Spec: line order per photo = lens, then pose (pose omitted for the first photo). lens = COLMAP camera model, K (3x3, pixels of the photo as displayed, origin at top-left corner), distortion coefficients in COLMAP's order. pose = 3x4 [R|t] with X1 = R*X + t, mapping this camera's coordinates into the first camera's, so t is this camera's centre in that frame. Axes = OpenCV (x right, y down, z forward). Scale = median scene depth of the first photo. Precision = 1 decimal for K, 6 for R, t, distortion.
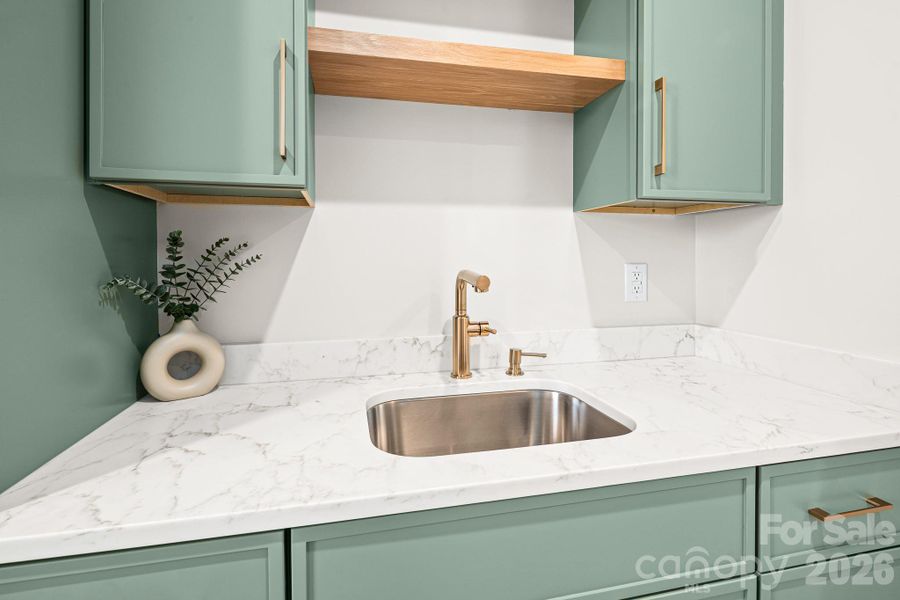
lens RADIAL K [[440.7, 0, 449.3], [0, 440.7, 262.3], [0, 0, 1]] dist [0.000814, 0.000234]
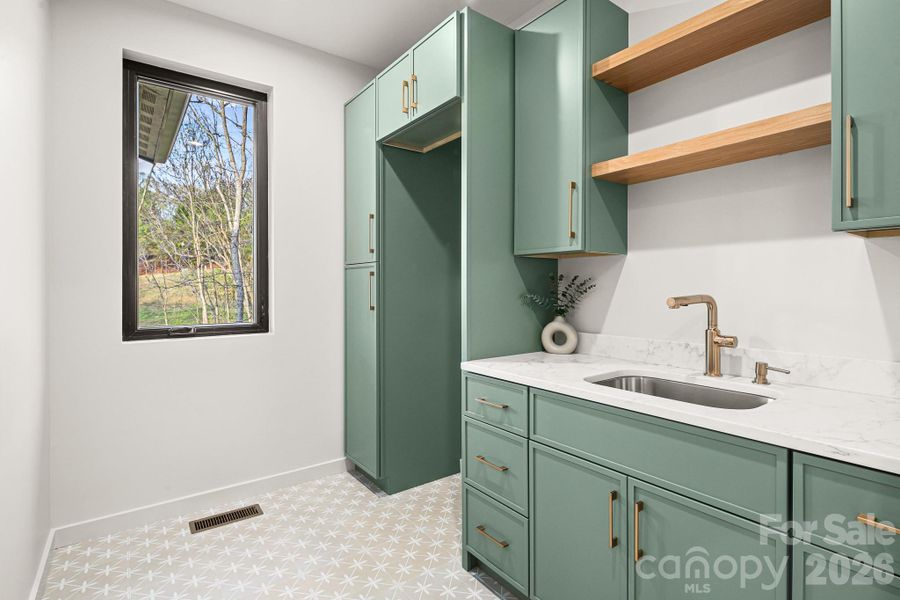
lens RADIAL K [[440.9, 0, 446.0], [0, 440.9, 289.4], [0, 0, 1]] dist [0.000321, -0.000237]
pose [[0.399740, 0.007268, -0.916600, 0.985753], [-0.007101, 0.999963, 0.004833, -0.000320], [0.916601, 0.004577, 0.399777, -0.282095]]
